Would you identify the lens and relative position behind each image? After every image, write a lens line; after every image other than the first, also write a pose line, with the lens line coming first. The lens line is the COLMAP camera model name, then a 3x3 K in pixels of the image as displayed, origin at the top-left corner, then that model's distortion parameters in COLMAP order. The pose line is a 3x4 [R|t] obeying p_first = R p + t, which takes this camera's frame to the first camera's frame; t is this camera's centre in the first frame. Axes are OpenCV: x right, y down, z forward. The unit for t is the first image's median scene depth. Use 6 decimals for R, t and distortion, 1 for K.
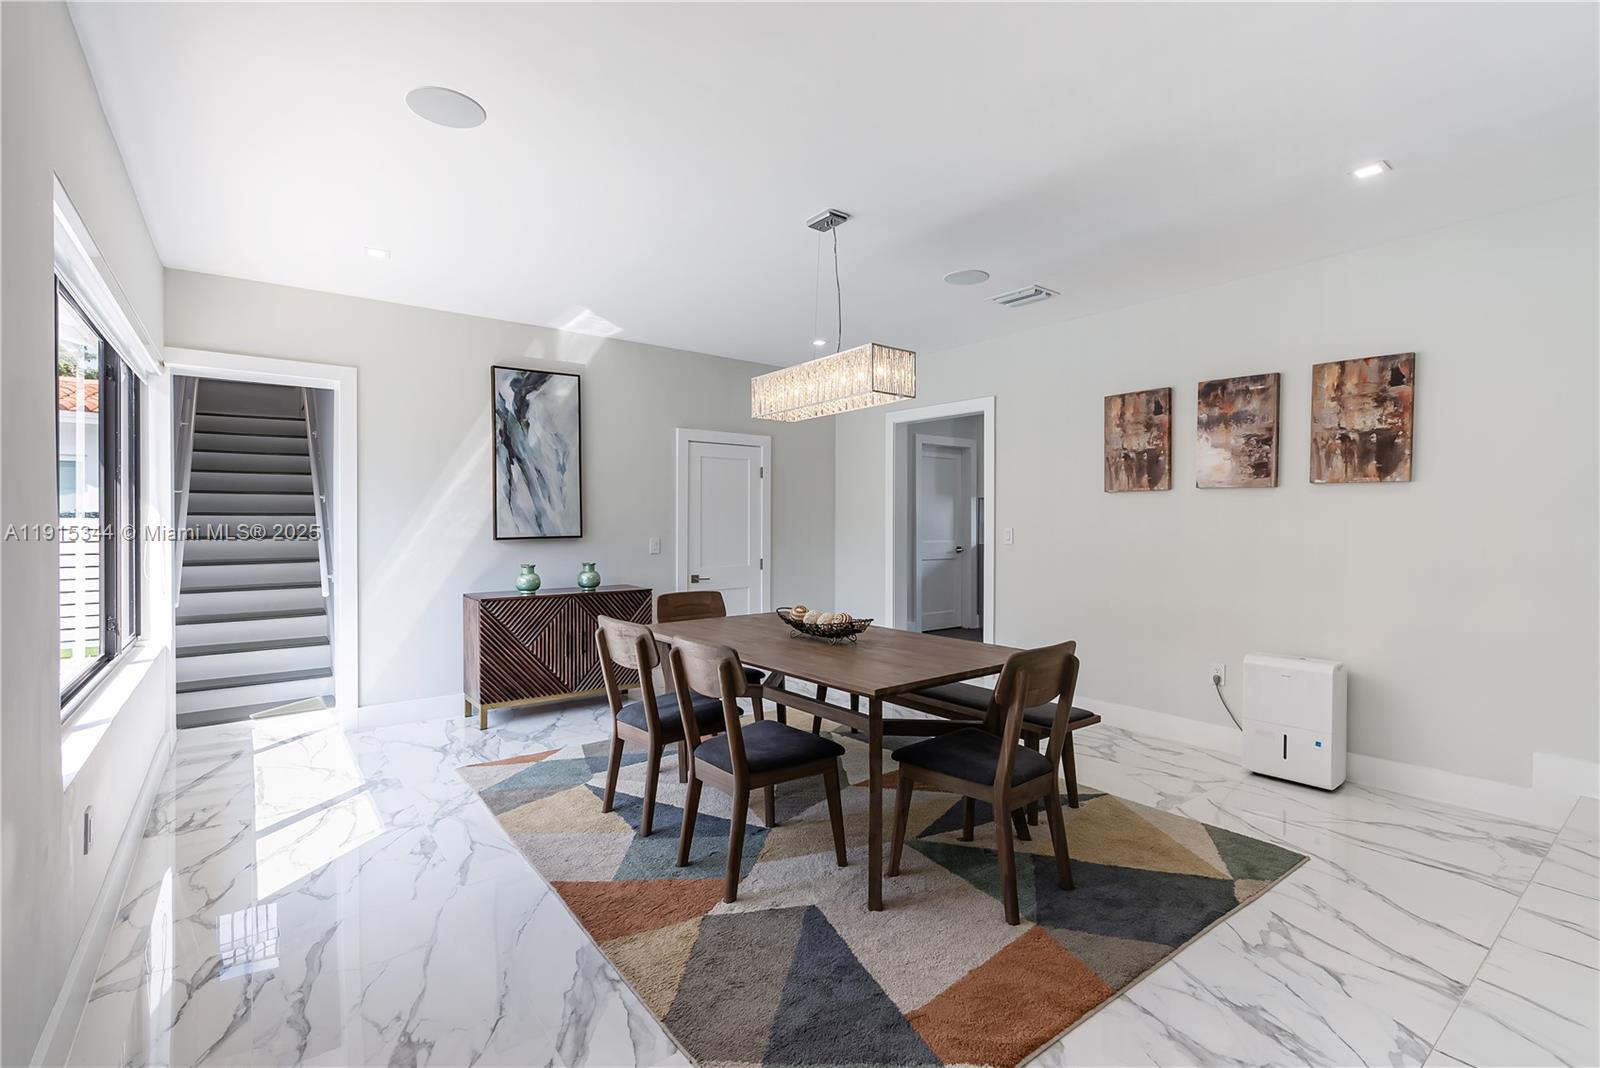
lens RADIAL K [[733.0, 0, 804.9], [0, 733.0, 524.6], [0, 0, 1]] dist [-0.000816, -0.000086]
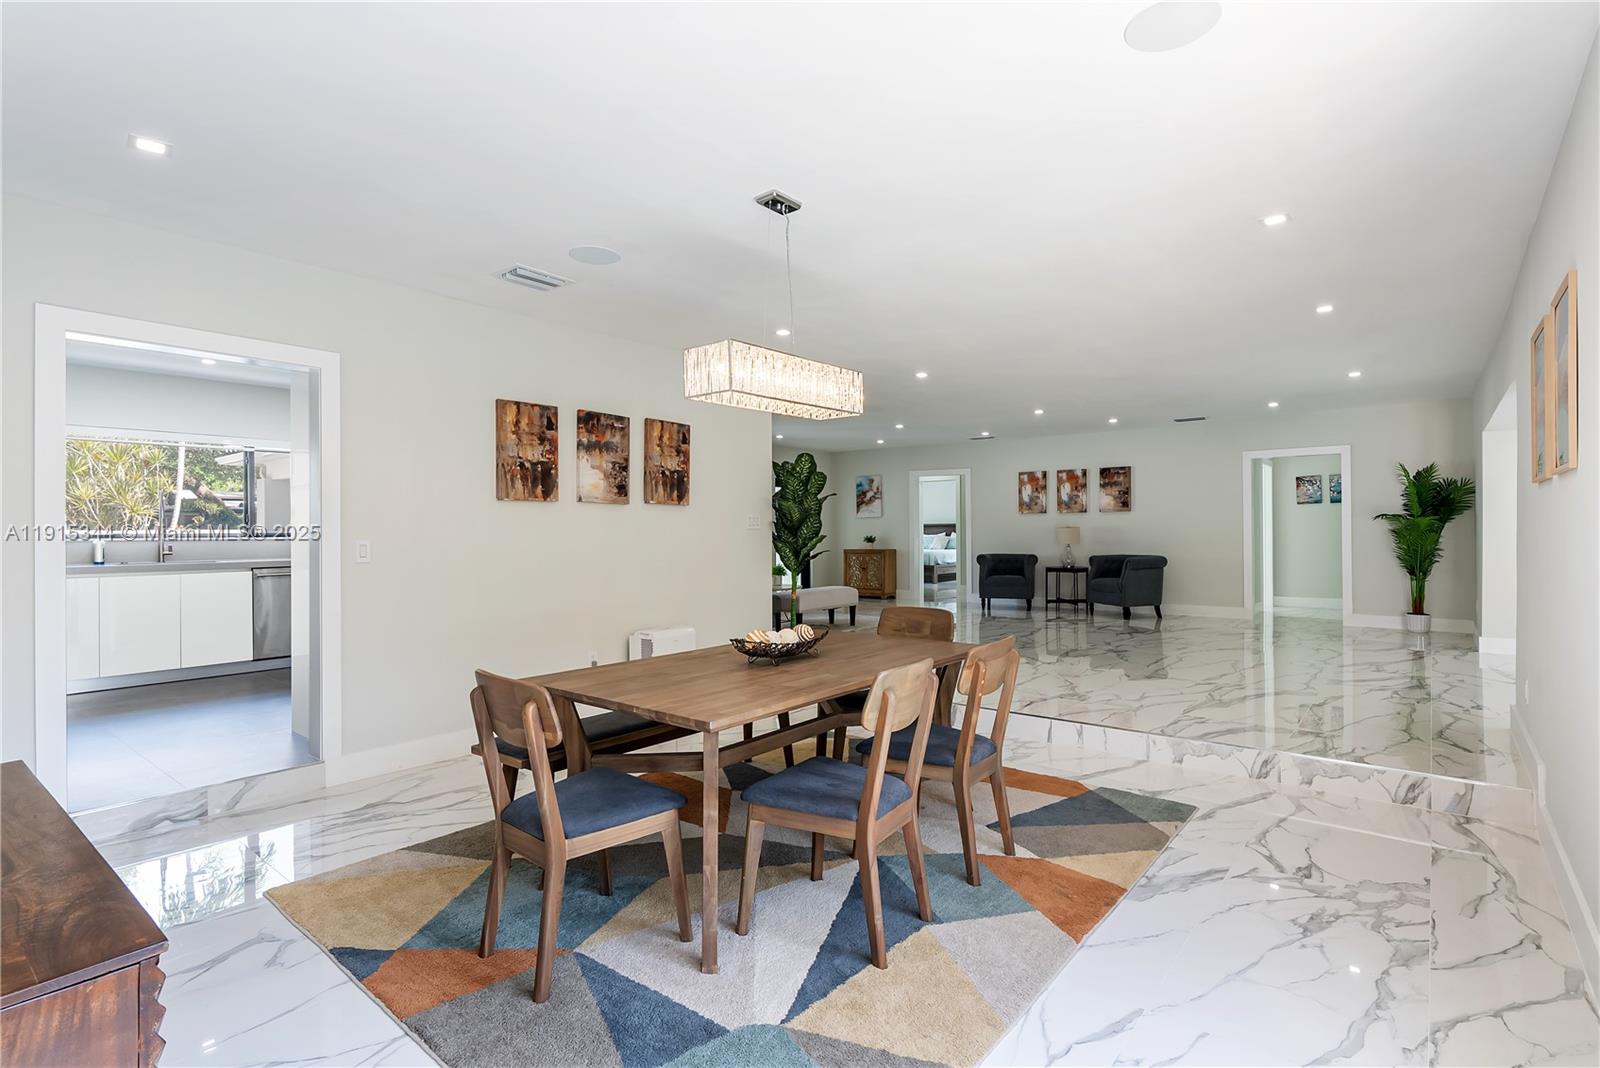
lens RADIAL K [[769.8, 0, 800.0], [0, 769.8, 534.0], [0, 0, 1]] dist [-0.029967, 0.000129]
pose [[-0.228696, 0.002313, 0.973495, -0.707677], [0.014333, 0.999897, 0.000992, 0.004418], [-0.973392, 0.014180, -0.228705, 0.940880]]
